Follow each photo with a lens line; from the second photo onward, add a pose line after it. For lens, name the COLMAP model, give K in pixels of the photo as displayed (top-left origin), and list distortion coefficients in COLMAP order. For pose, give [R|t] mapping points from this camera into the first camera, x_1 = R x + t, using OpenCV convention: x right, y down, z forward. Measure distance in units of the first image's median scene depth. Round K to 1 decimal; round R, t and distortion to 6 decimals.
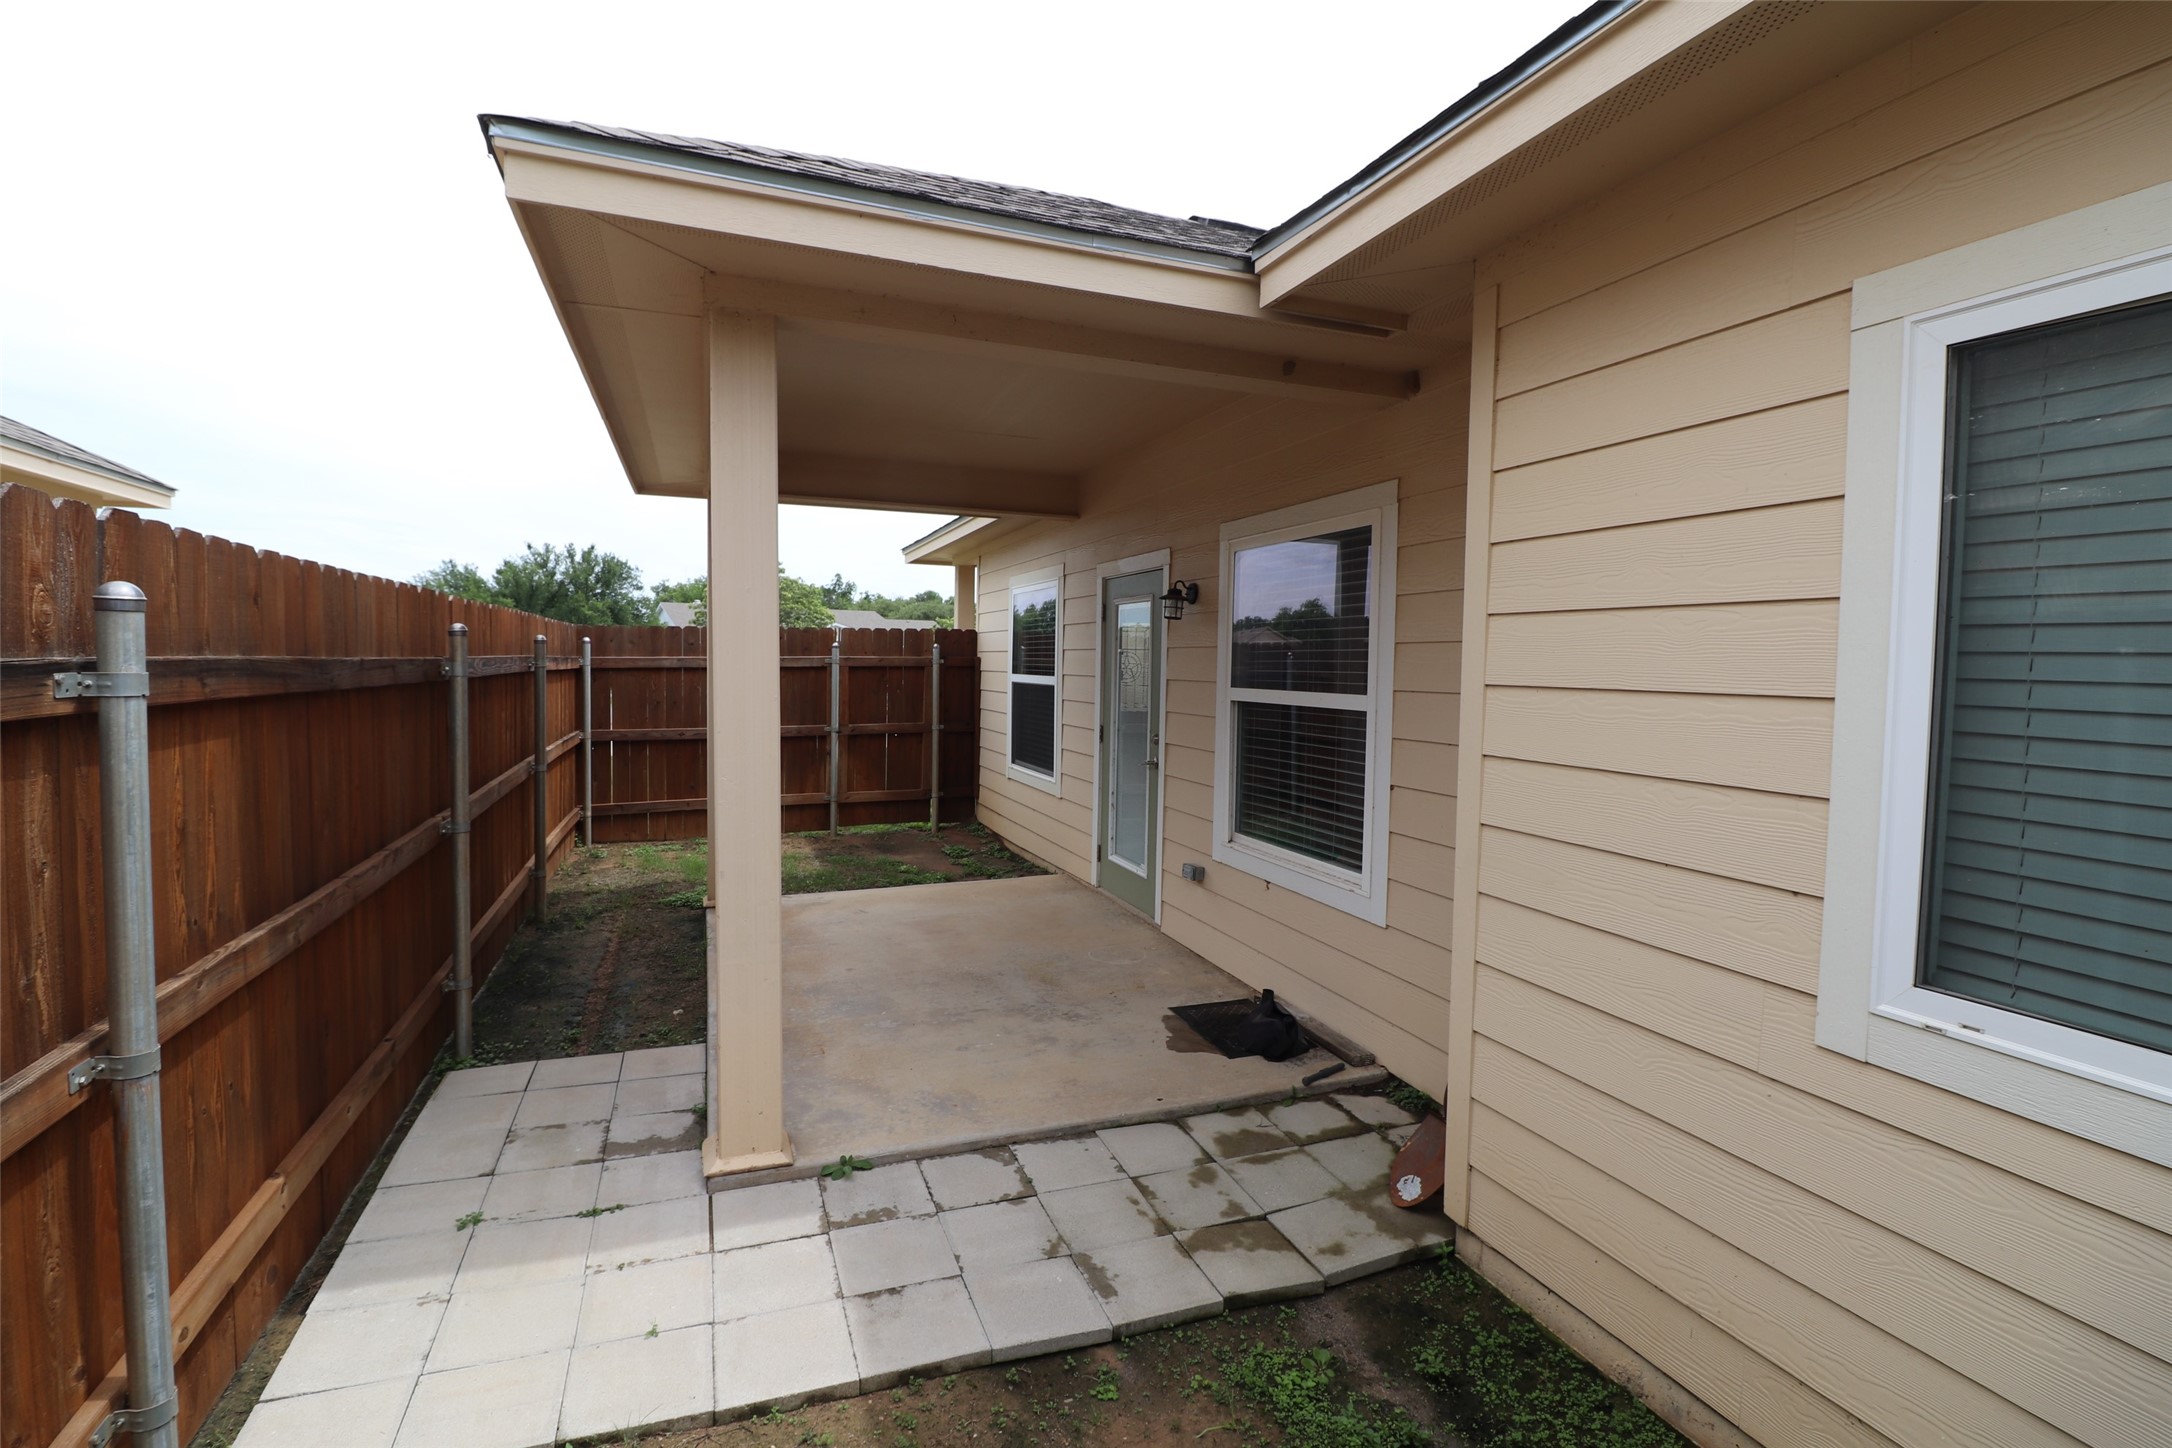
lens RADIAL K [[1005.5, 0, 1074.4], [0, 1005.5, 711.4], [0, 0, 1]] dist [-0.002250, -0.014171]
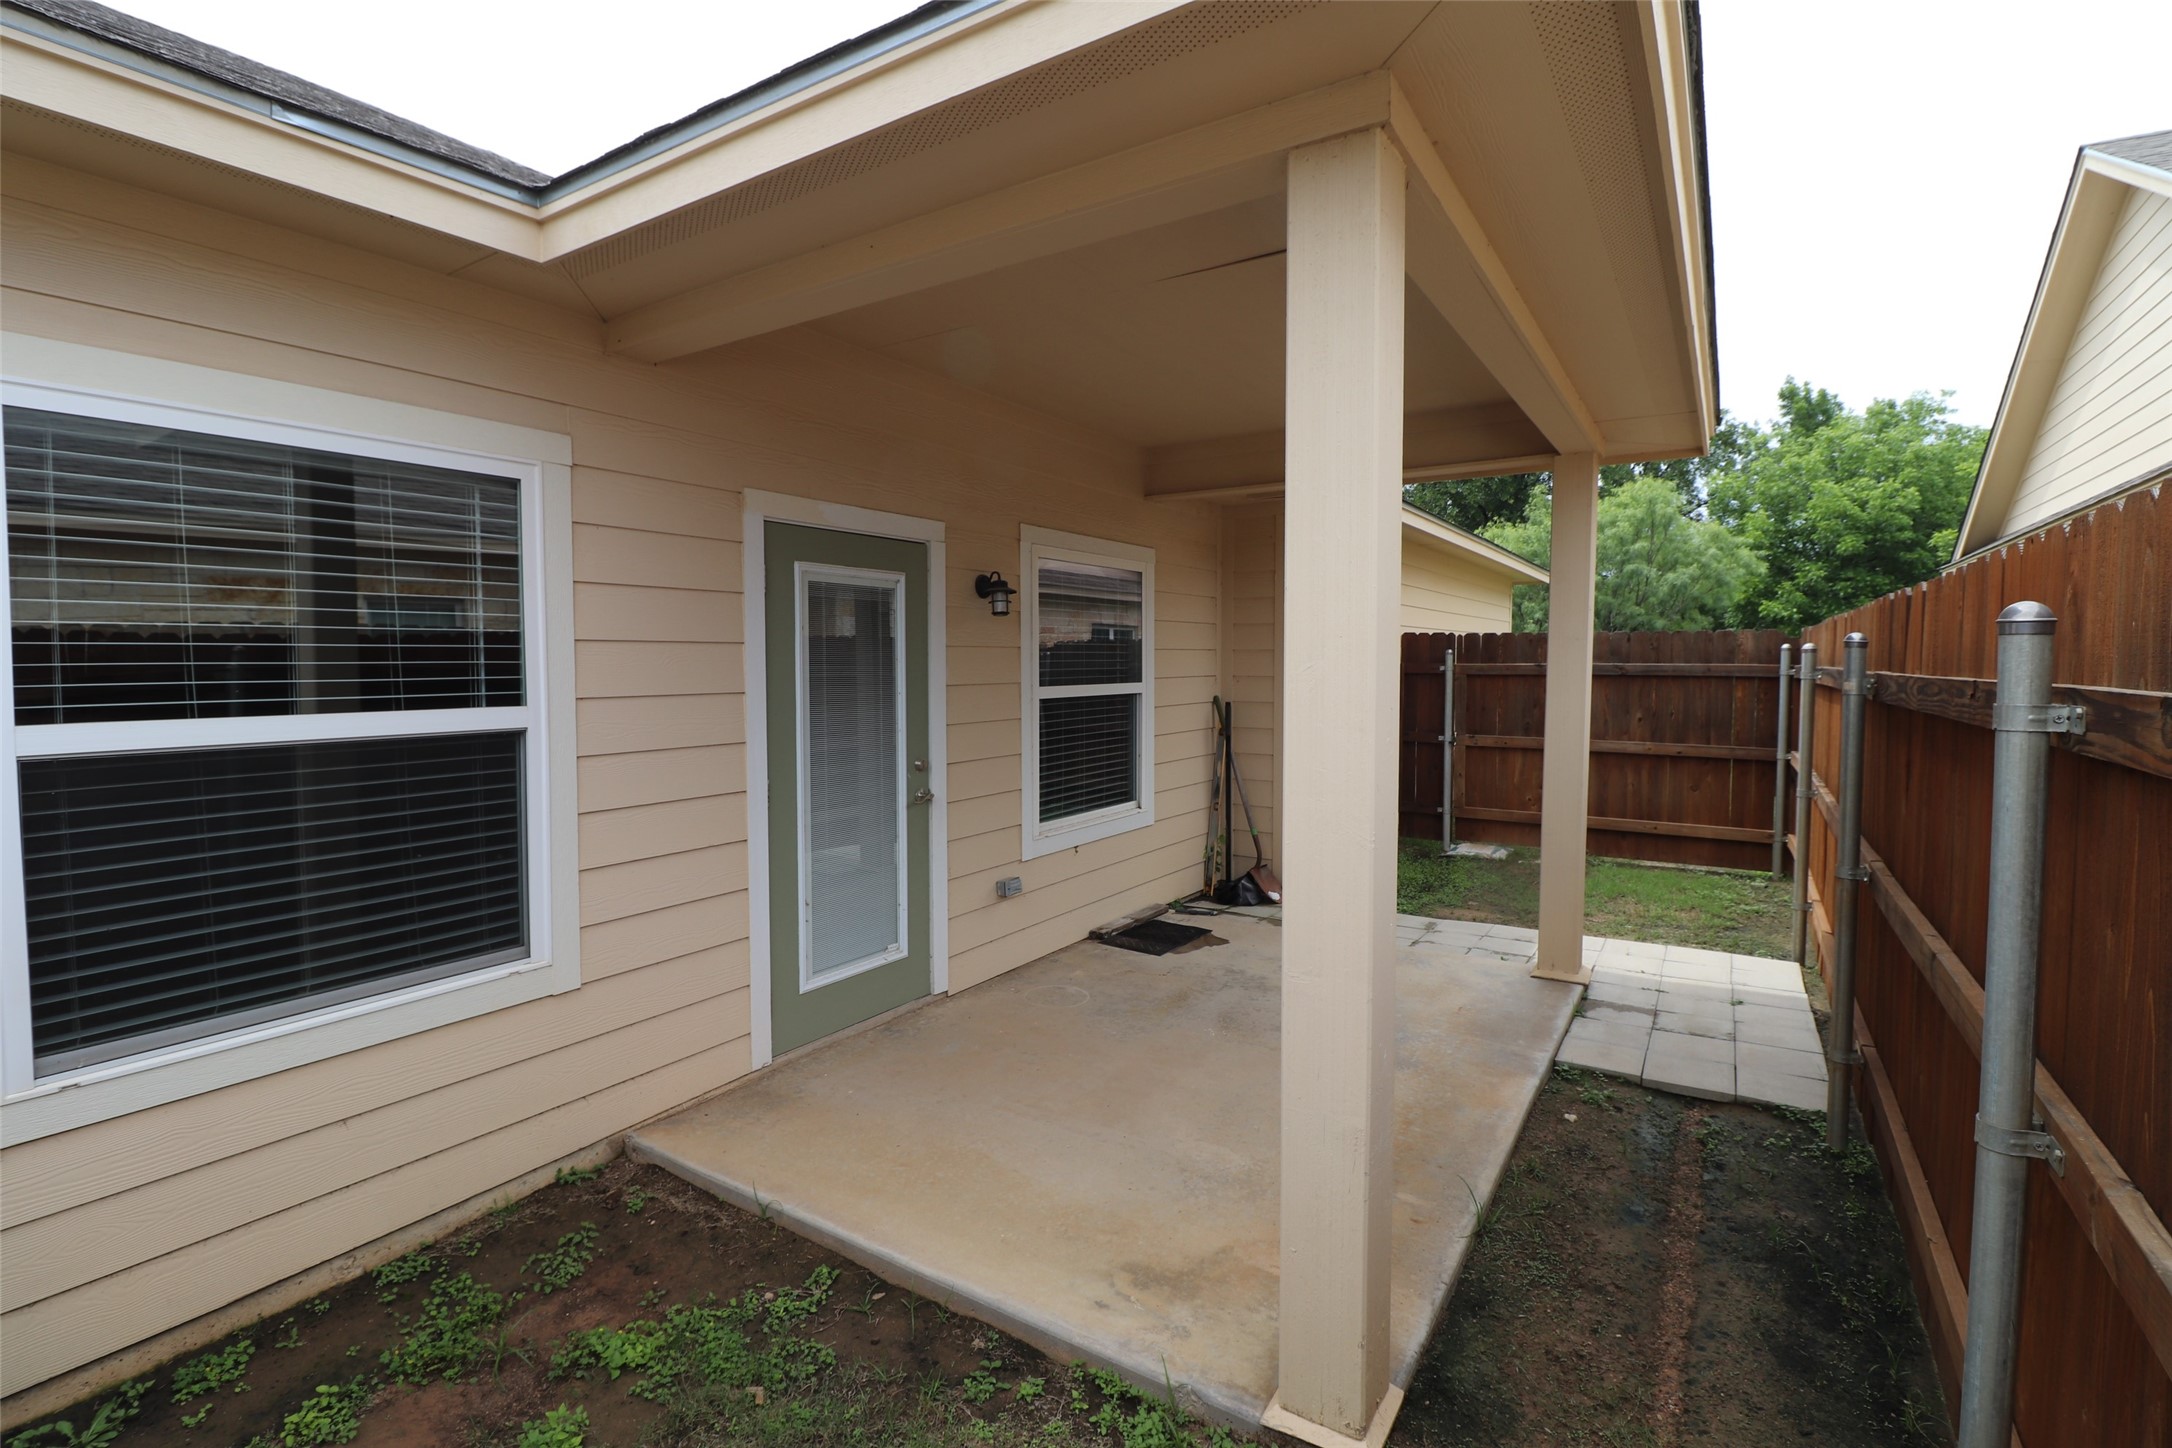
lens RADIAL K [[1005.5, 0, 1074.4], [0, 1005.5, 711.4], [0, 0, 1]] dist [-0.002250, -0.014171]
pose [[-0.596741, -0.057290, 0.800387, -0.726158], [0.028713, 0.995285, 0.092647, -0.096900], [-0.801920, 0.078268, -0.592282, 1.645431]]
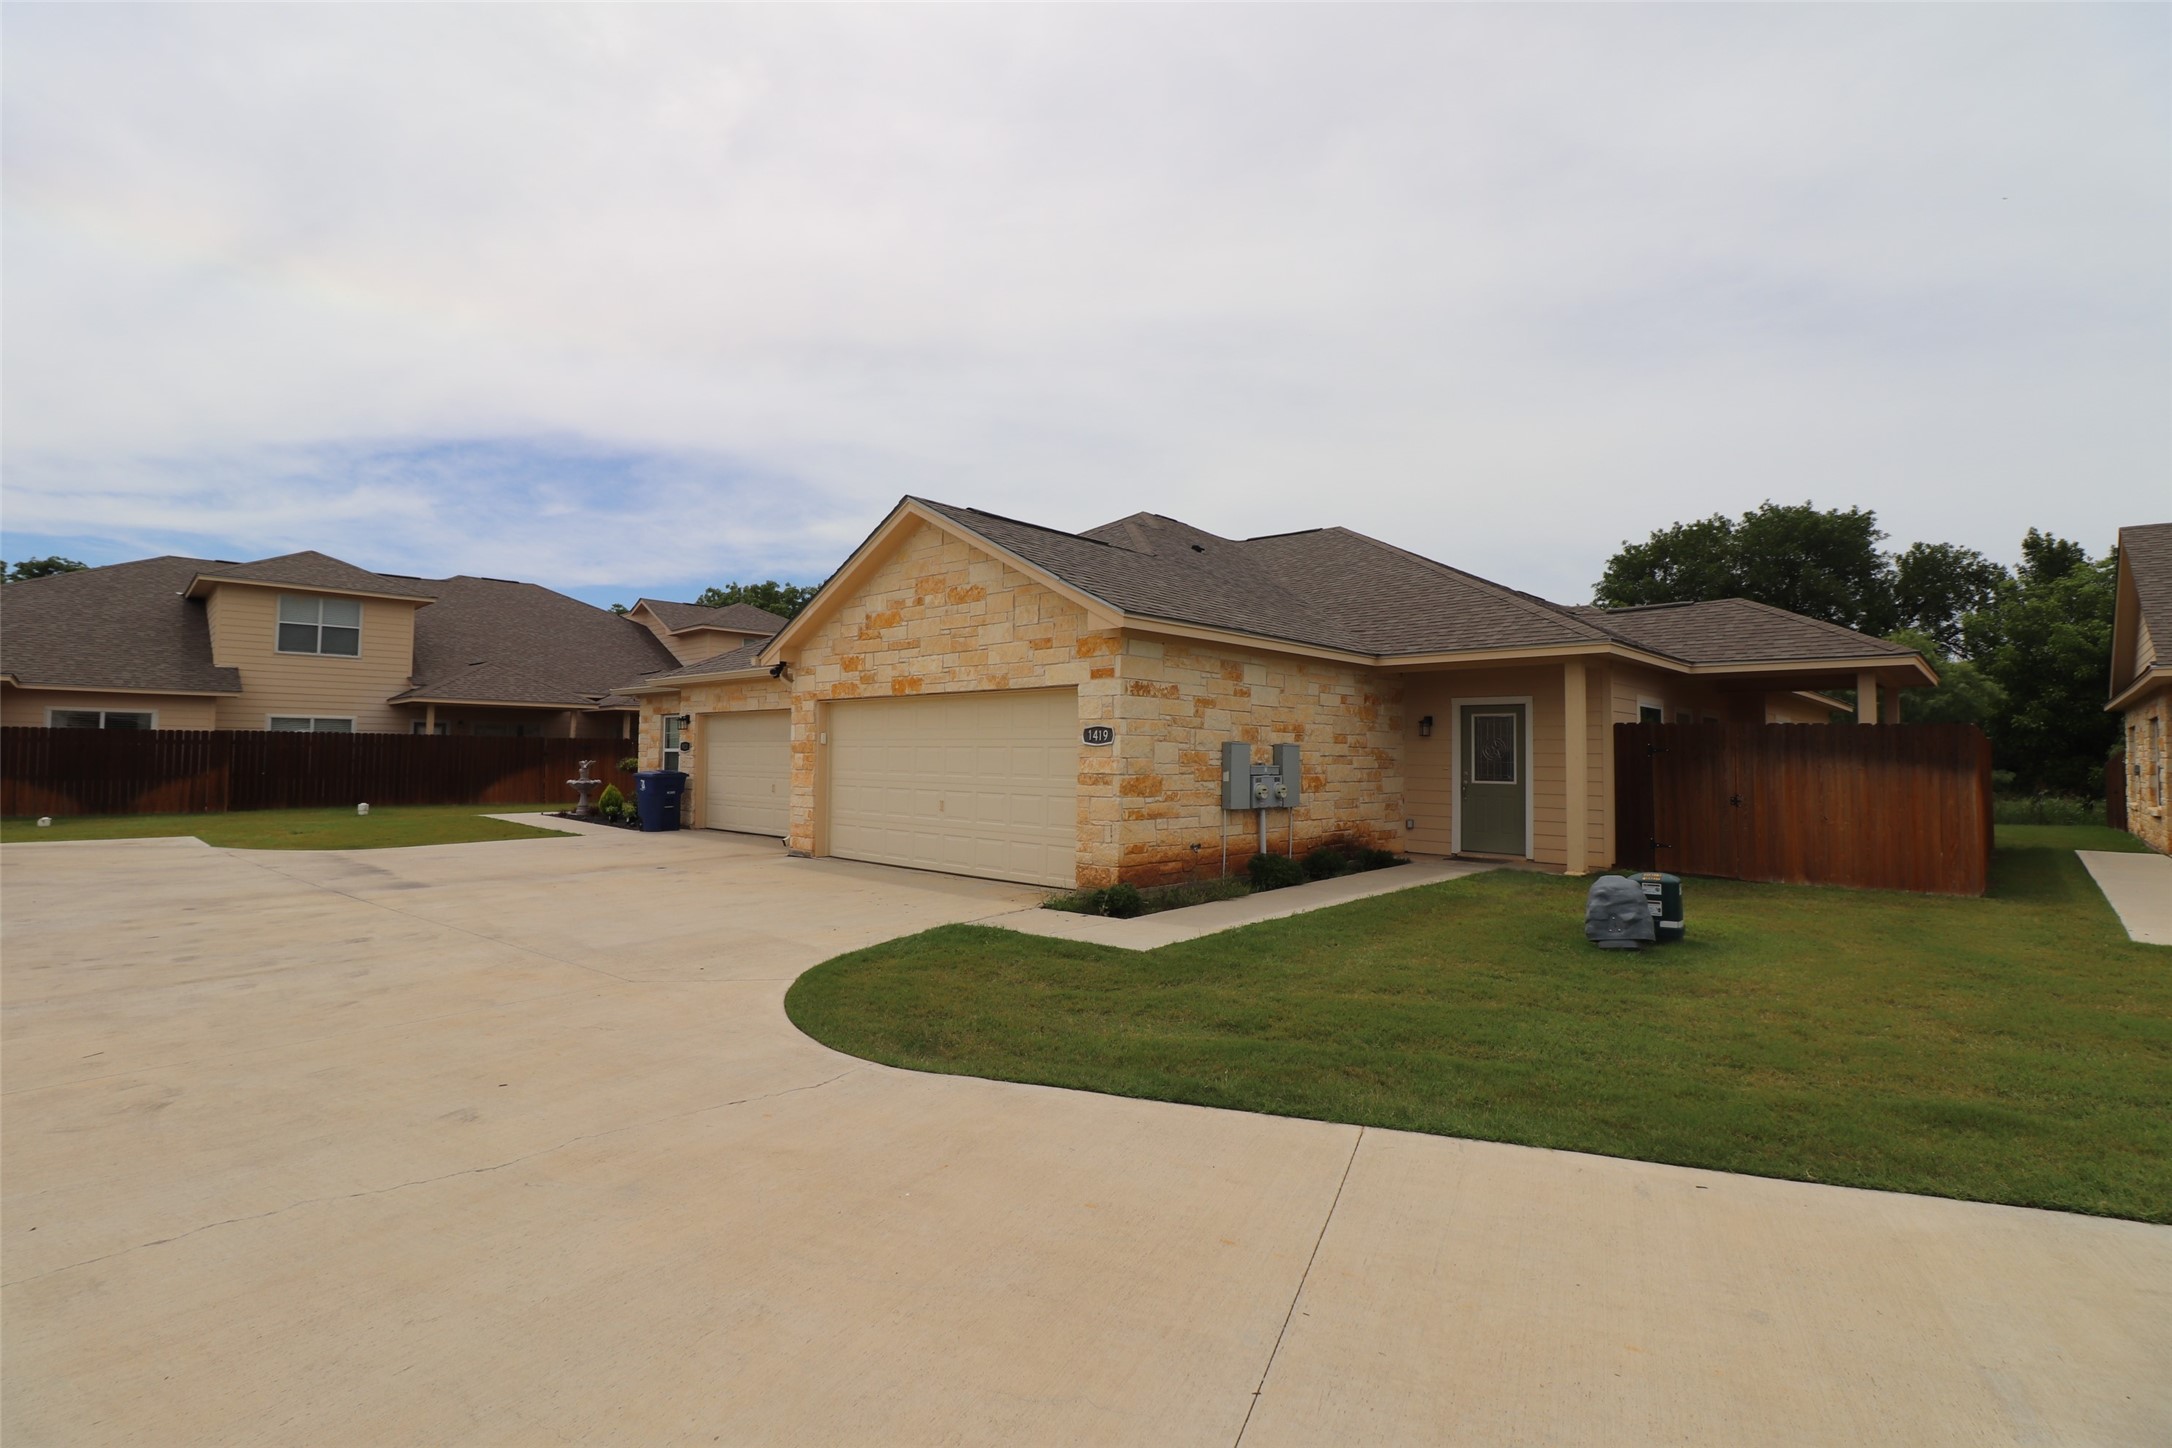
lens RADIAL K [[1005.5, 0, 1074.4], [0, 1005.5, 711.4], [0, 0, 1]] dist [-0.002250, -0.014171]
pose [[-0.442989, 0.014107, 0.896416, -0.861794], [0.020045, 0.999782, -0.005828, -0.109613], [-0.896303, 0.015387, -0.443175, 1.959517]]
